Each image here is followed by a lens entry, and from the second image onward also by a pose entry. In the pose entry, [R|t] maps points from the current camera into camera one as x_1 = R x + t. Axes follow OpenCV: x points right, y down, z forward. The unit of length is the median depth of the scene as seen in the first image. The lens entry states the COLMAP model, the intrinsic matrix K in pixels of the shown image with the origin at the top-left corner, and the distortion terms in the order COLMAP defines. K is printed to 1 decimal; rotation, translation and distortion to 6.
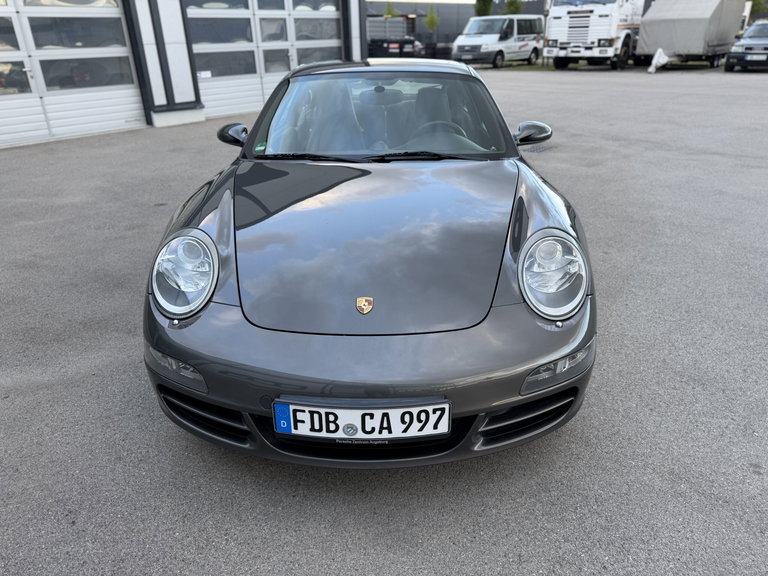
lens RADIAL K [[546.5, 0, 382.9], [0, 546.5, 291.8], [0, 0, 1]] dist [0.002999, -0.004878]
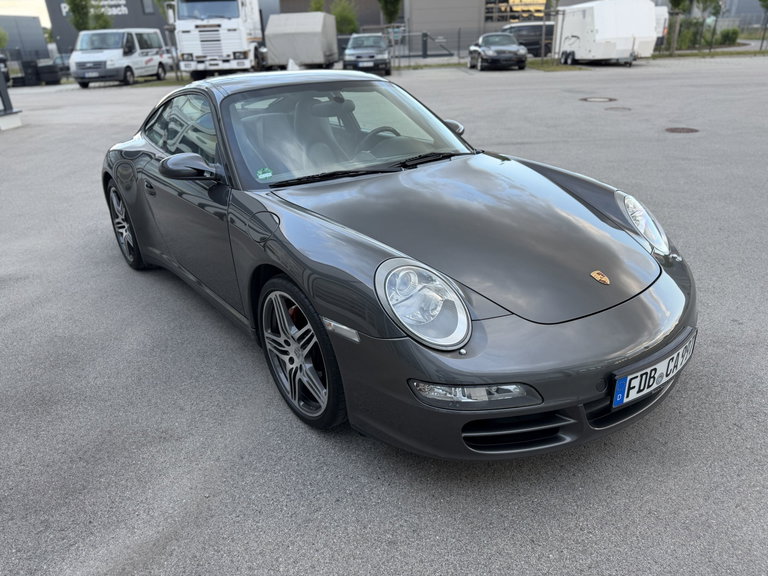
lens RADIAL K [[546.5, 0, 382.9], [0, 546.5, 291.8], [0, 0, 1]] dist [0.002999, -0.004878]
pose [[0.780454, -0.267278, 0.565202, -0.091446], [0.279434, 0.957818, 0.067087, -0.013285], [-0.559292, 0.105578, 0.822220, 0.029105]]
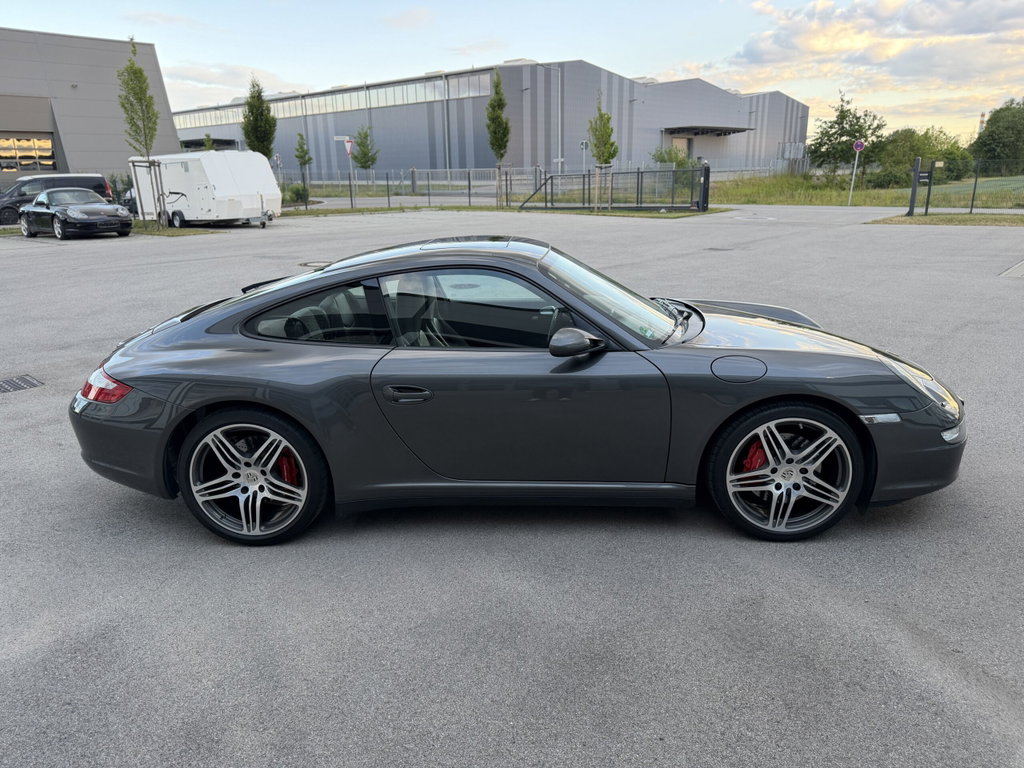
lens RADIAL K [[728.7, 0, 510.6], [0, 728.7, 389.0], [0, 0, 1]] dist [0.002999, -0.004878]
pose [[0.034131, -0.259474, 0.965147, -0.200365], [0.436157, 0.872762, 0.219213, -0.078550], [-0.899223, 0.413473, 0.142960, 0.158057]]
